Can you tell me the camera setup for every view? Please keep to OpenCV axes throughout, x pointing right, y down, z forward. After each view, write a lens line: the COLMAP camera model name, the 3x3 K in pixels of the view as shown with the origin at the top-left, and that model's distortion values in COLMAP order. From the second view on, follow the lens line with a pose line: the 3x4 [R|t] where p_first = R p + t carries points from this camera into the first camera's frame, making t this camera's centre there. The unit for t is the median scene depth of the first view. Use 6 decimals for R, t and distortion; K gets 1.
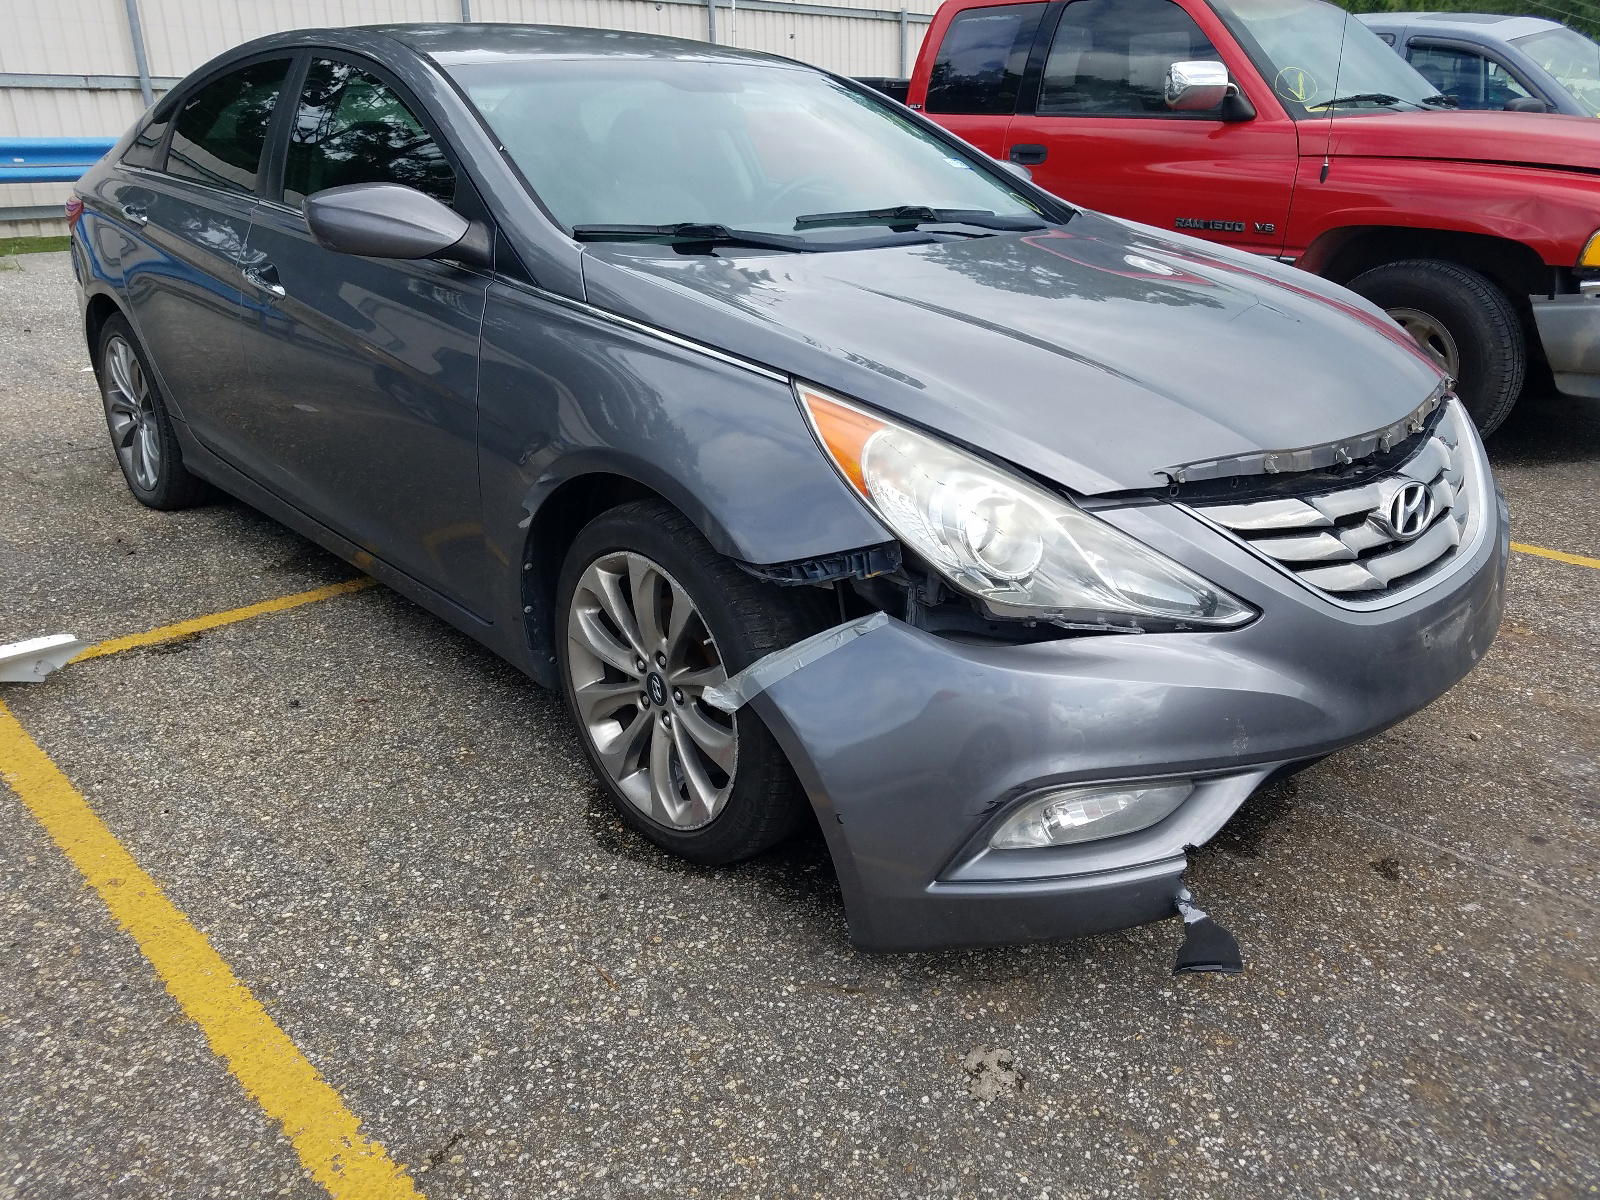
lens RADIAL K [[1234.3, 0, 805.2], [0, 1234.3, 630.1], [0, 0, 1]] dist [-0.006595, 0.003491]
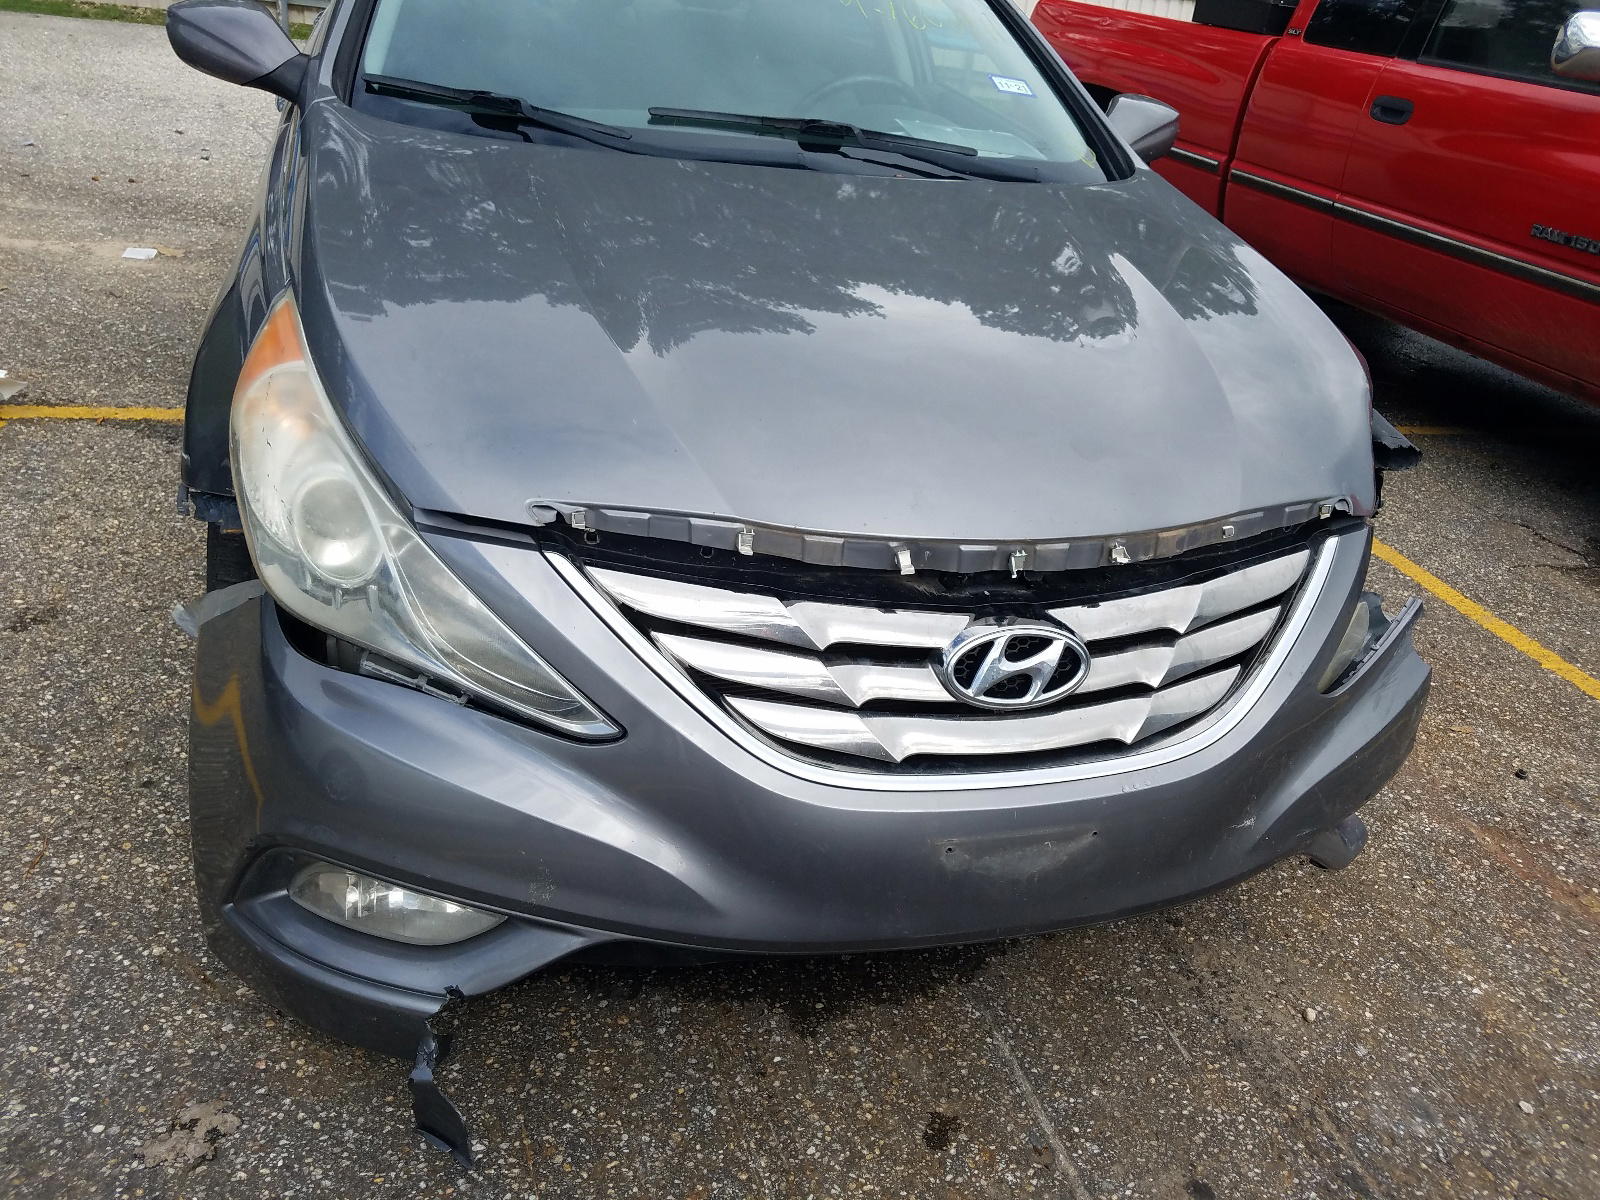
lens RADIAL K [[1234.3, 0, 805.2], [0, 1234.3, 630.1], [0, 0, 1]] dist [-0.006595, 0.003491]
pose [[0.883440, 0.309266, -0.351977, 0.637237], [-0.282165, 0.950885, 0.127282, -0.175848], [0.374054, -0.013130, 0.927314, 0.339387]]
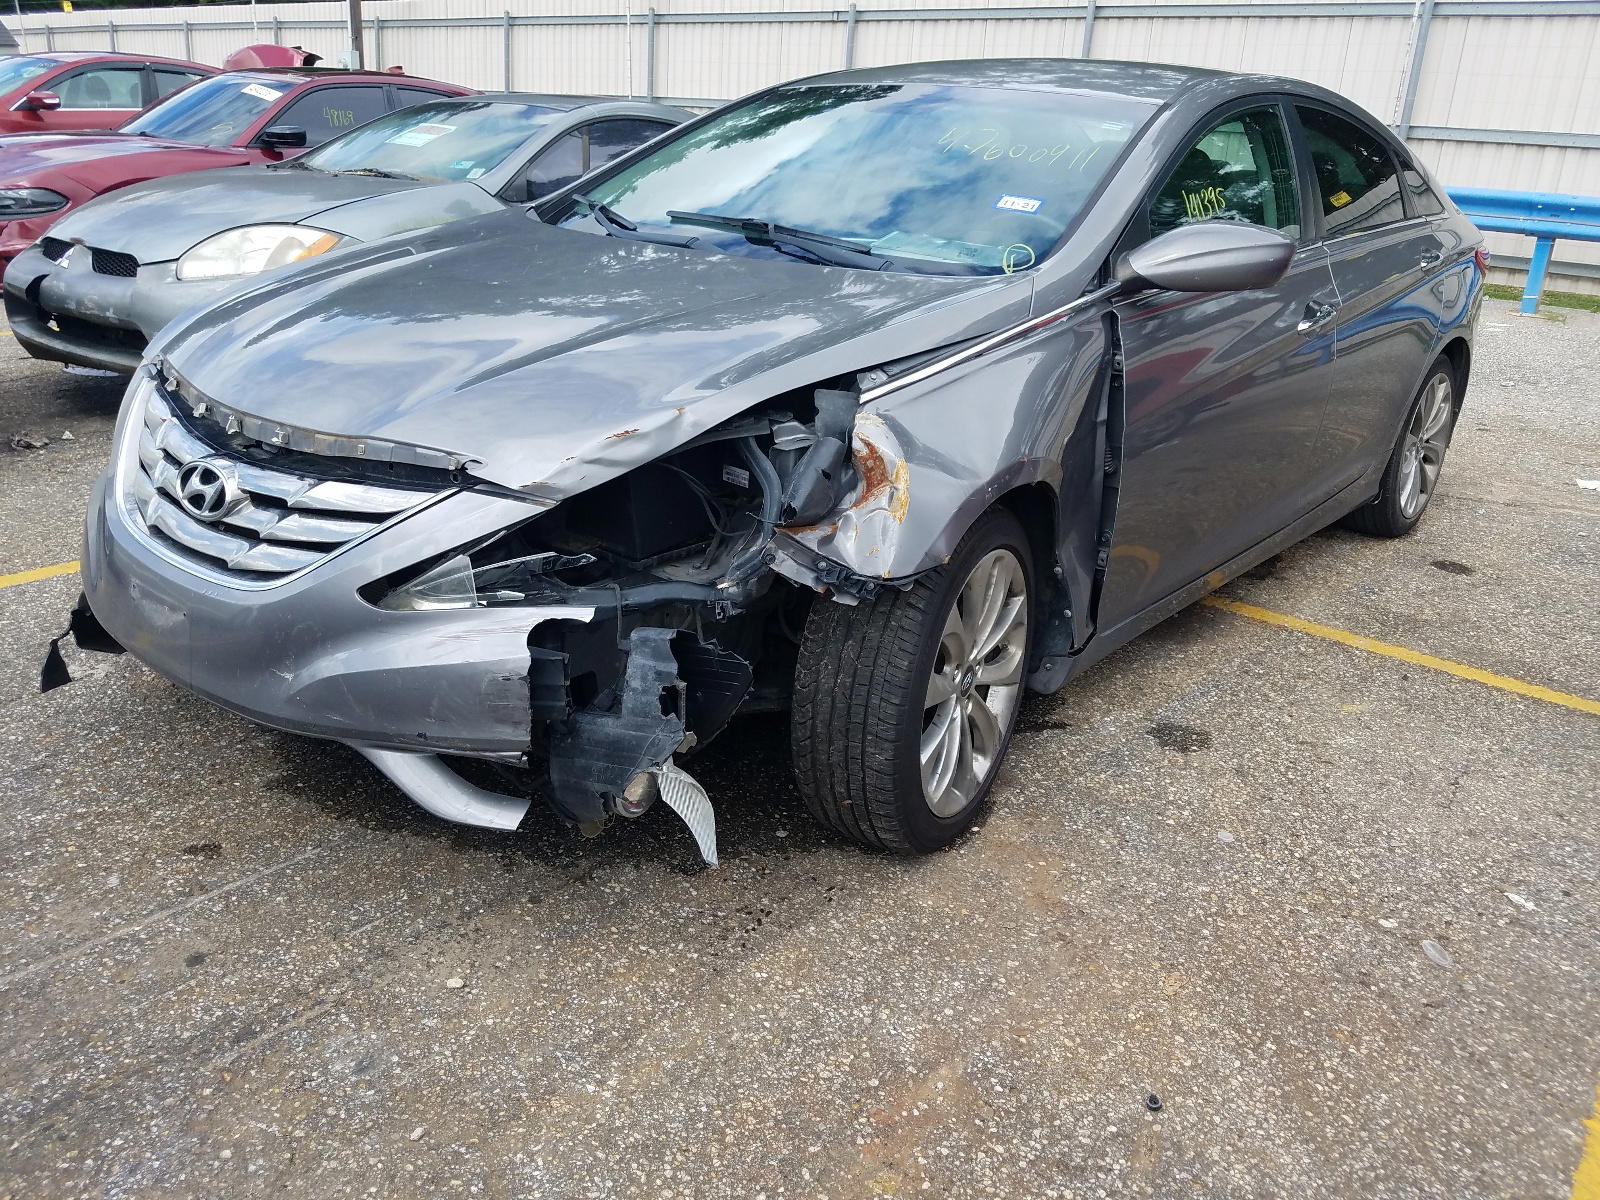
lens RADIAL K [[1234.3, 0, 805.2], [0, 1234.3, 630.1], [0, 0, 1]] dist [-0.006595, 0.003491]
pose [[0.116824, 0.389688, -0.913507, 1.486802], [-0.432266, 0.848063, 0.306490, -0.509439], [0.894147, 0.359073, 0.267523, 1.191398]]
